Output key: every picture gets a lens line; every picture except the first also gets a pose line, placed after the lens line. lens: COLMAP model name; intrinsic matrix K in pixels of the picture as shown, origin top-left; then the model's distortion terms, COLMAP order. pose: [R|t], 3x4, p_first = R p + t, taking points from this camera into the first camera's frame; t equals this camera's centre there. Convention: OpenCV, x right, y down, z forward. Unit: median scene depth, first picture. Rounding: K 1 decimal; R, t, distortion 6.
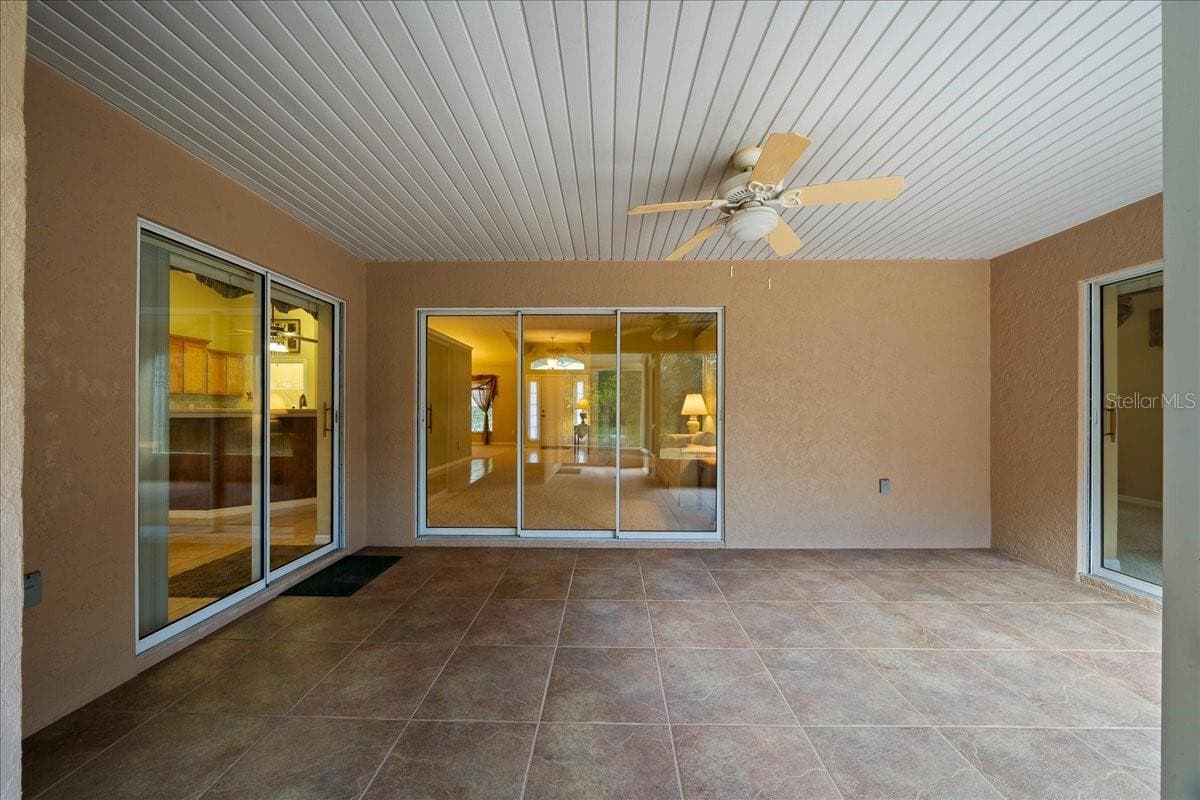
lens RADIAL K [[413.0, 0, 604.4], [0, 413.0, 407.1], [0, 0, 1]] dist [-0.002198, -0.000143]
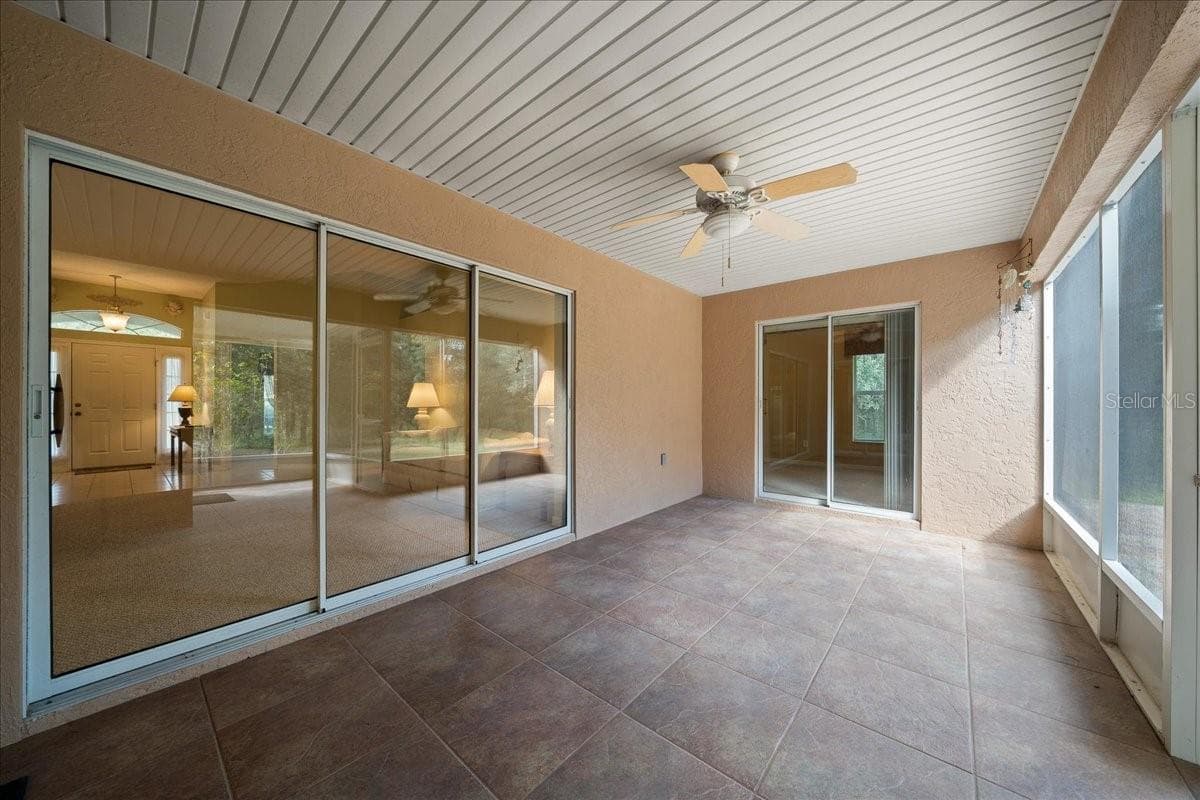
lens RADIAL K [[413.0, 0, 604.4], [0, 413.0, 407.1], [0, 0, 1]] dist [-0.002198, -0.000143]
pose [[0.635060, -0.007820, 0.772423, -0.499389], [-0.001607, 0.999933, 0.011444, 0.019212], [-0.772461, -0.008509, 0.635005, 0.397042]]
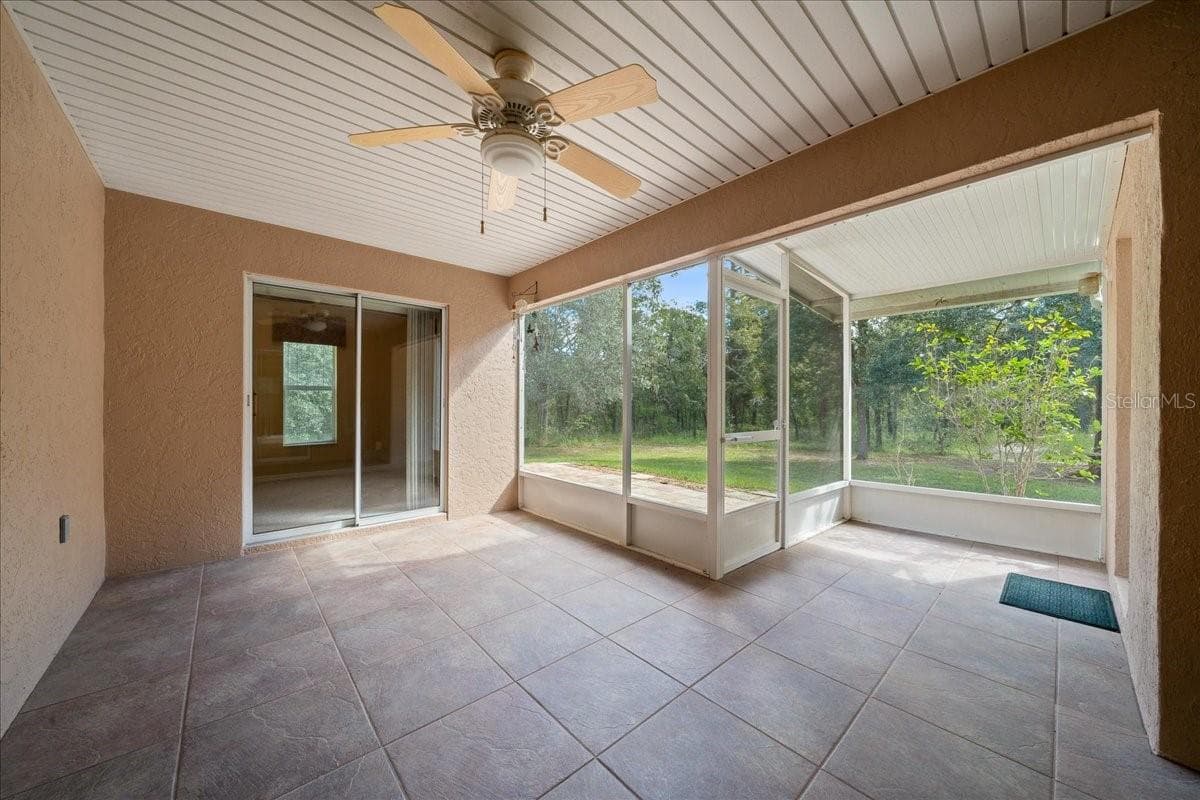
lens RADIAL K [[423.0, 0, 596.4], [0, 423.0, 401.7], [0, 0, 1]] dist [-0.002029, -0.000147]
pose [[-0.678574, -0.003037, 0.734526, -0.250873], [-0.007714, 0.999966, -0.002992, 0.023751], [-0.734492, -0.007696, -0.678574, 1.027469]]
